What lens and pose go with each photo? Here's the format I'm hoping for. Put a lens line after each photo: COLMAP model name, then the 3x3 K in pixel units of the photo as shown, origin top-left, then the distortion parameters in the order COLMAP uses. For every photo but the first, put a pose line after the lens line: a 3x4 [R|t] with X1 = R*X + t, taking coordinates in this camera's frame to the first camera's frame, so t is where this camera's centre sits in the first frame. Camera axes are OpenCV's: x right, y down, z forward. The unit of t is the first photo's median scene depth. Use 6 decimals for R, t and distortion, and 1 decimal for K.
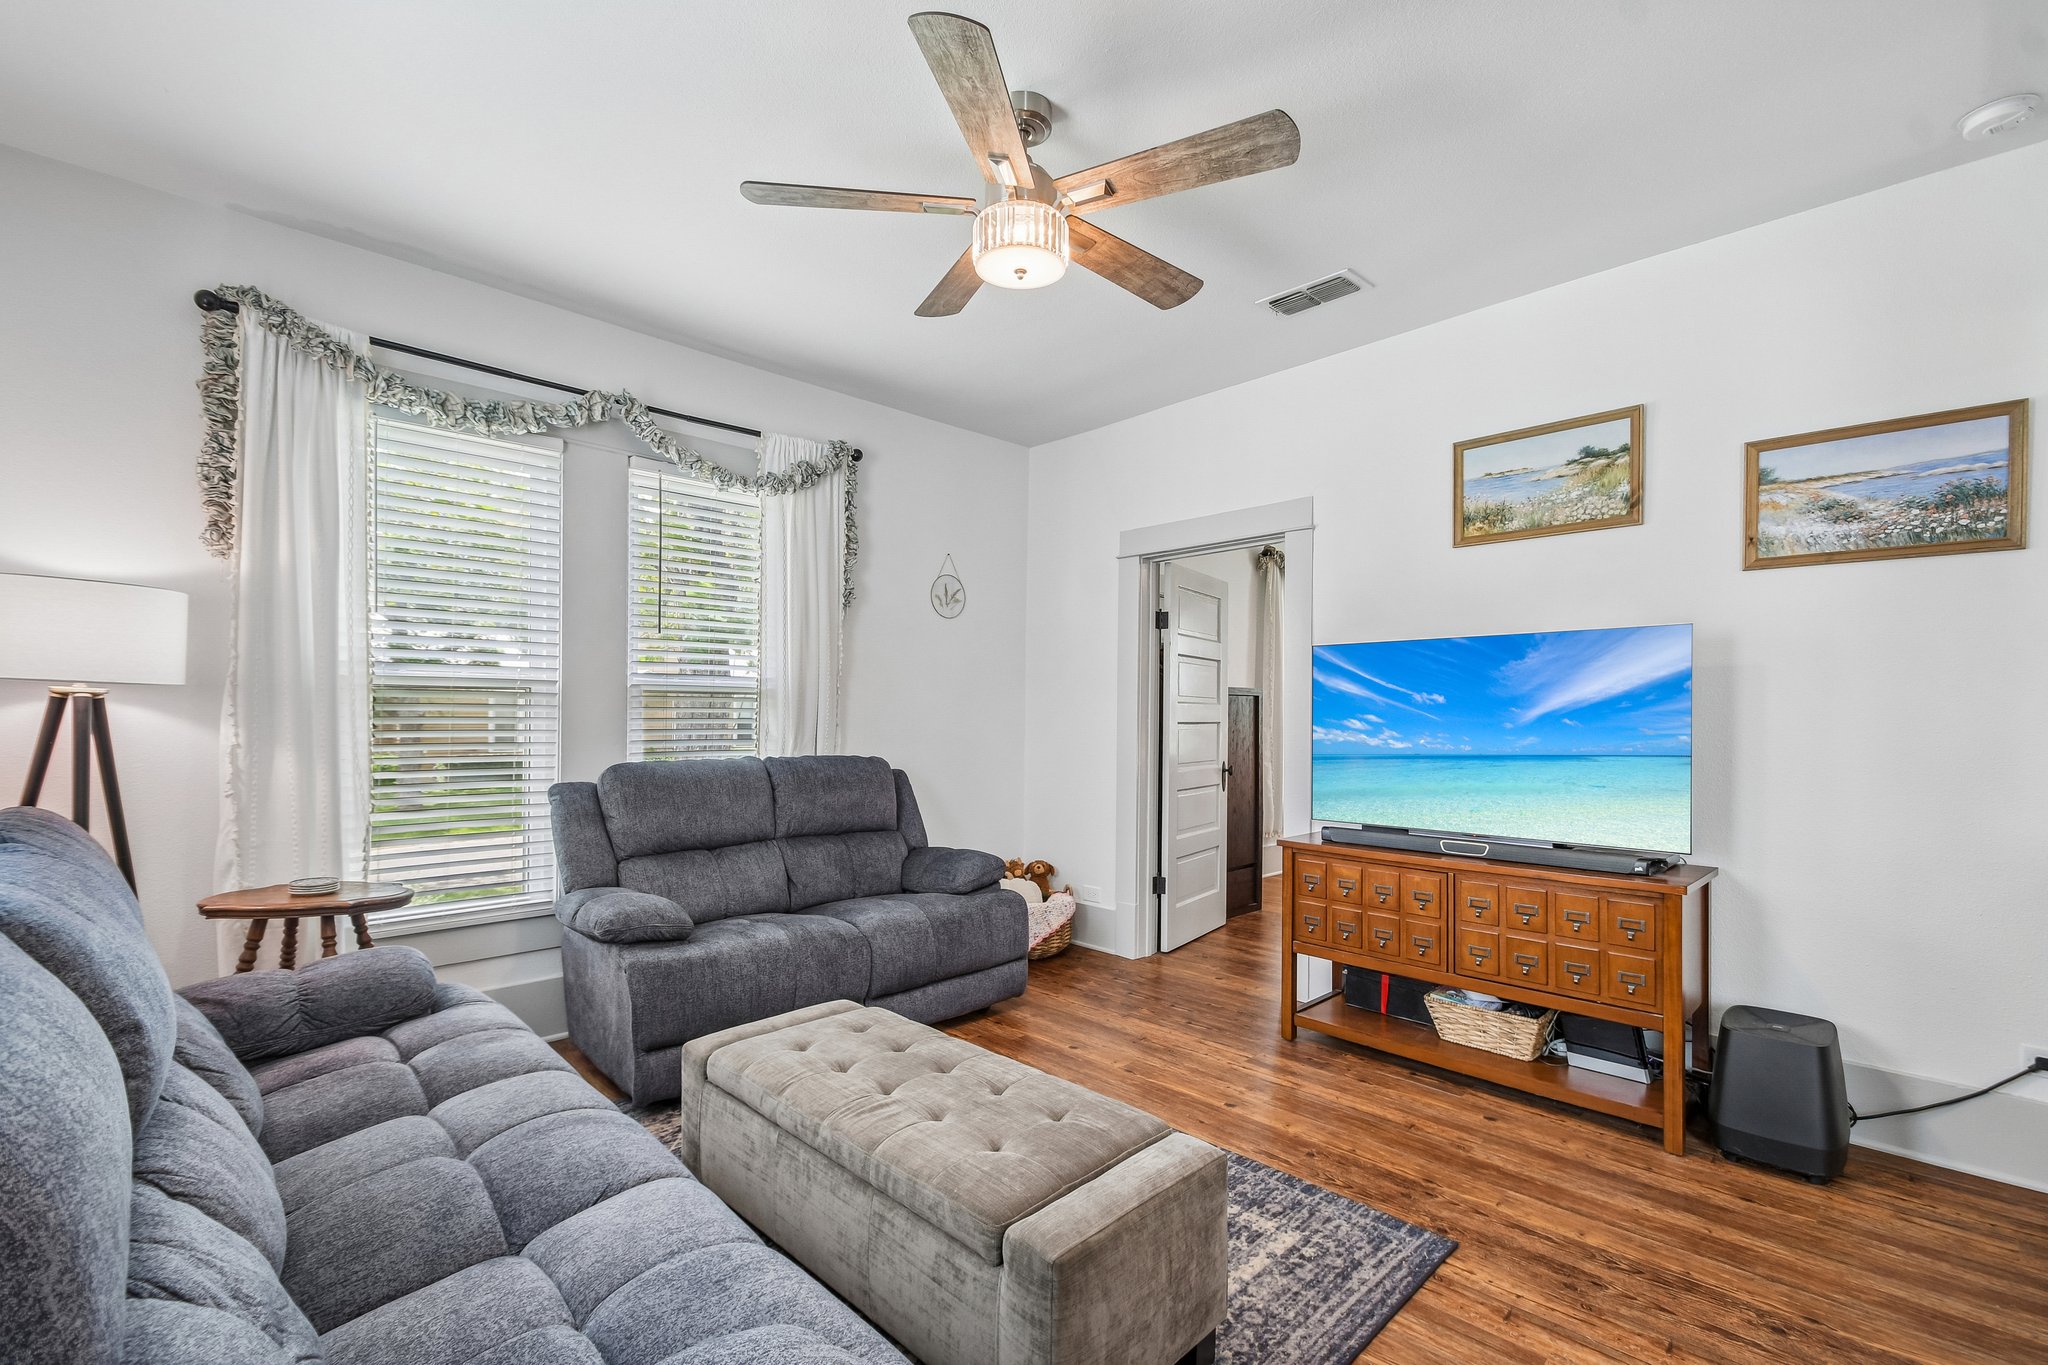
lens RADIAL K [[890.6, 0, 1017.2], [0, 890.6, 714.8], [0, 0, 1]] dist [0.018557, -0.011667]
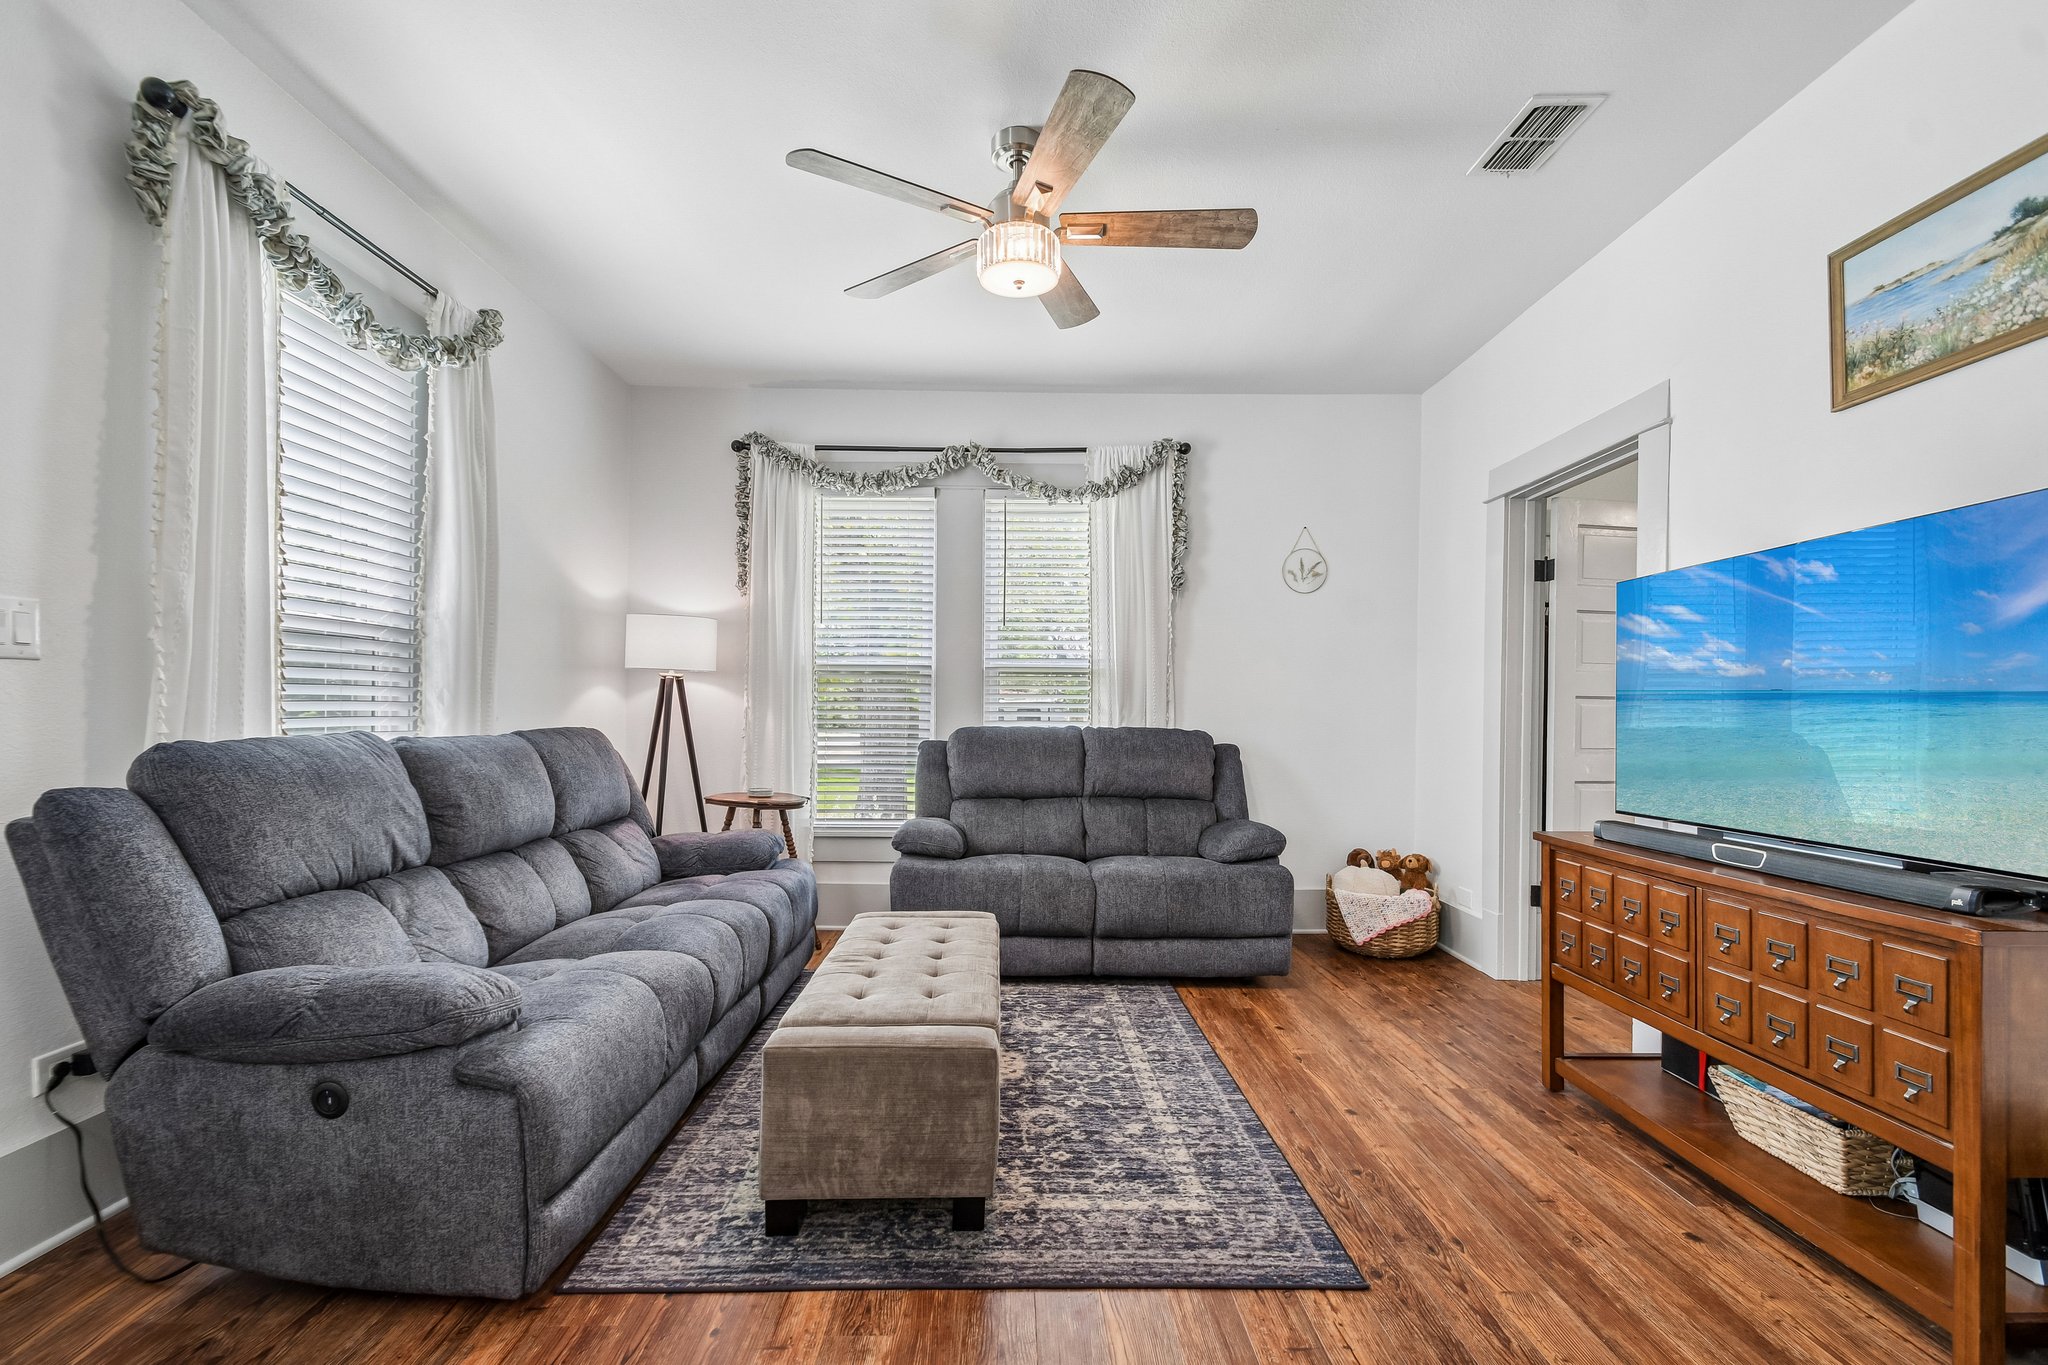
lens RADIAL K [[890.6, 0, 1017.2], [0, 890.6, 714.8], [0, 0, 1]] dist [0.018557, -0.011667]
pose [[0.726001, -0.000058, -0.687694, 0.537515], [-0.003226, 0.999989, -0.003491, 0.042806], [0.687686, 0.004753, 0.725993, 0.114068]]
